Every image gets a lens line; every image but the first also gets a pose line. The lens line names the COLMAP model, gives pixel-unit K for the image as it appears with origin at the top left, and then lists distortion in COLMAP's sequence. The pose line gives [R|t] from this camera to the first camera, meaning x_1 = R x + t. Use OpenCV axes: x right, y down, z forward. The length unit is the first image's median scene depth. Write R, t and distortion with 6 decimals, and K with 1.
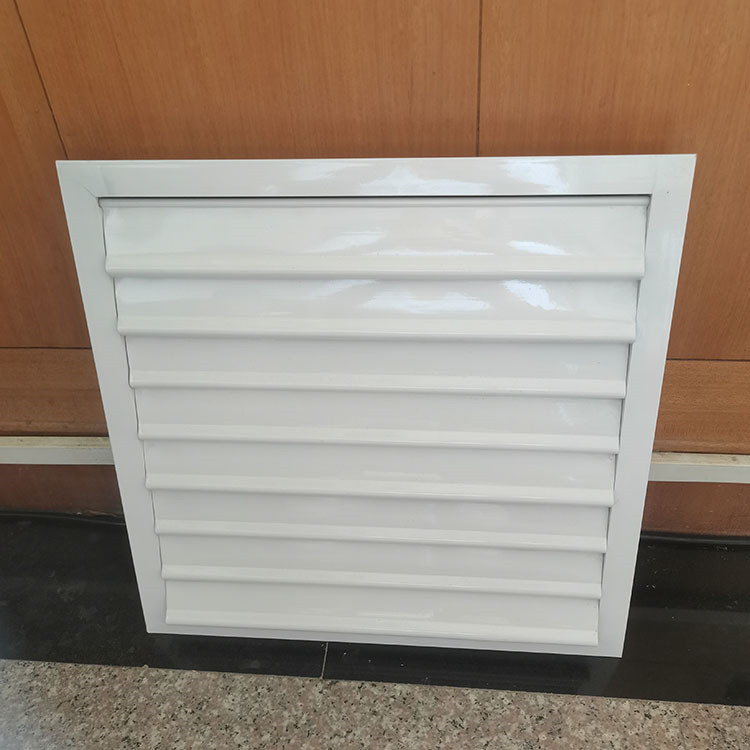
lens RADIAL K [[779.6, 0, 368.8], [0, 779.6, 366.7], [0, 0, 1]] dist [0.002752, 0.000000]
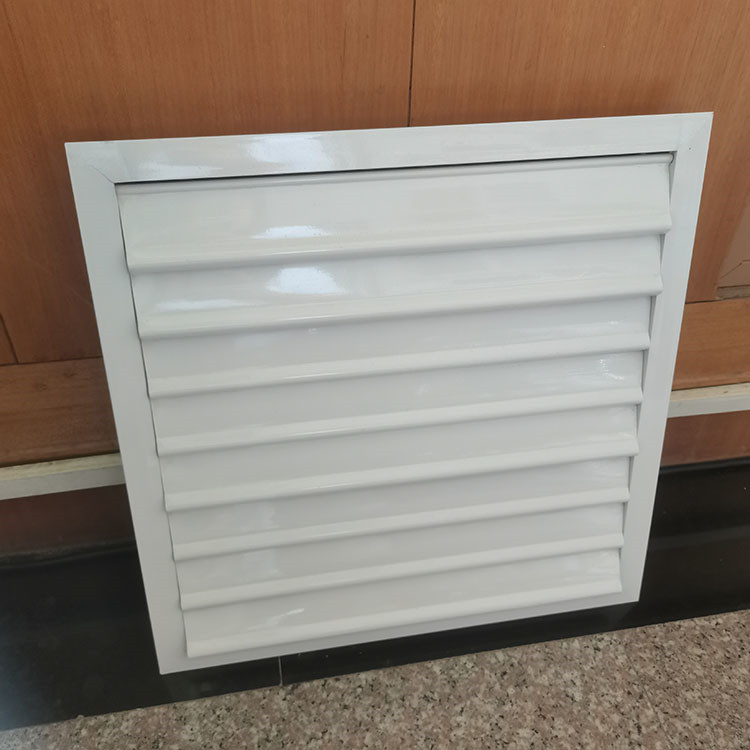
lens RADIAL K [[779.6, 0, 373.2], [0, 779.6, 367.4], [0, 0, 1]] dist [0.002752, 0.000000]
pose [[0.956225, -0.117673, 0.267930, -0.168311], [0.114805, 0.993037, 0.026405, 0.003607], [-0.269172, 0.005511, 0.963076, 0.055177]]
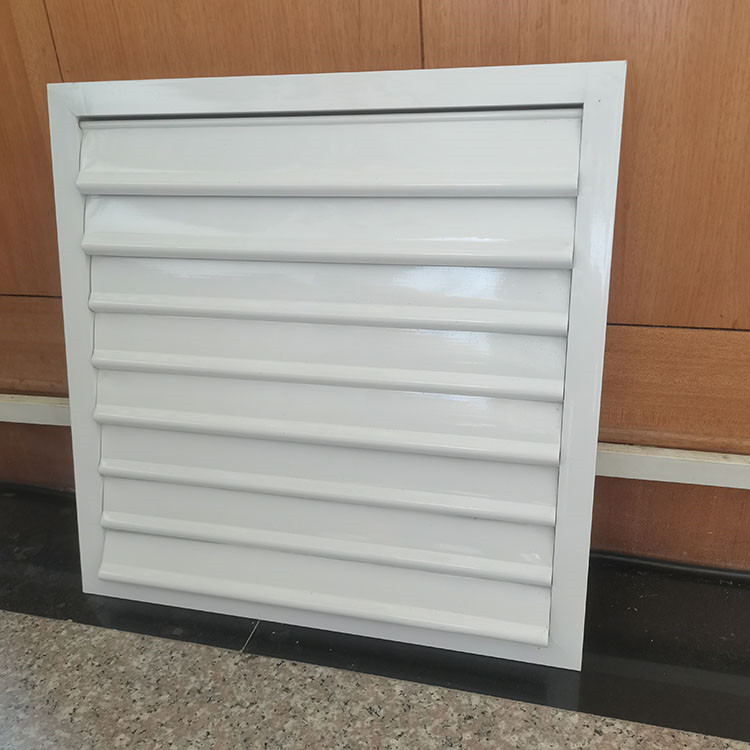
lens RADIAL K [[779.6, 0, 370.3], [0, 779.6, 366.8], [0, 0, 1]] dist [0.002752, 0.000000]
pose [[0.984550, 0.071534, -0.159823, 0.216547], [-0.105638, 0.970587, -0.216337, 0.266783], [0.139647, 0.229878, 0.963148, 0.069726]]
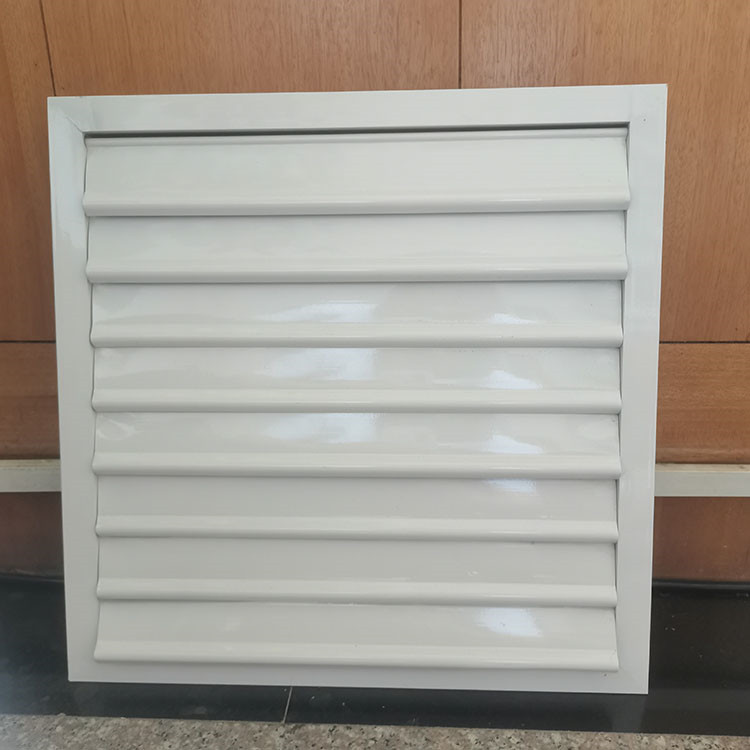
lens RADIAL K [[779.6, 0, 371.7], [0, 779.6, 364.7], [0, 0, 1]] dist [0.002752, 0.000000]
pose [[0.998636, 0.022026, 0.047345, -0.016575], [-0.004345, 0.938592, -0.345002, 0.342327], [-0.052036, 0.344326, 0.937407, 0.121134]]
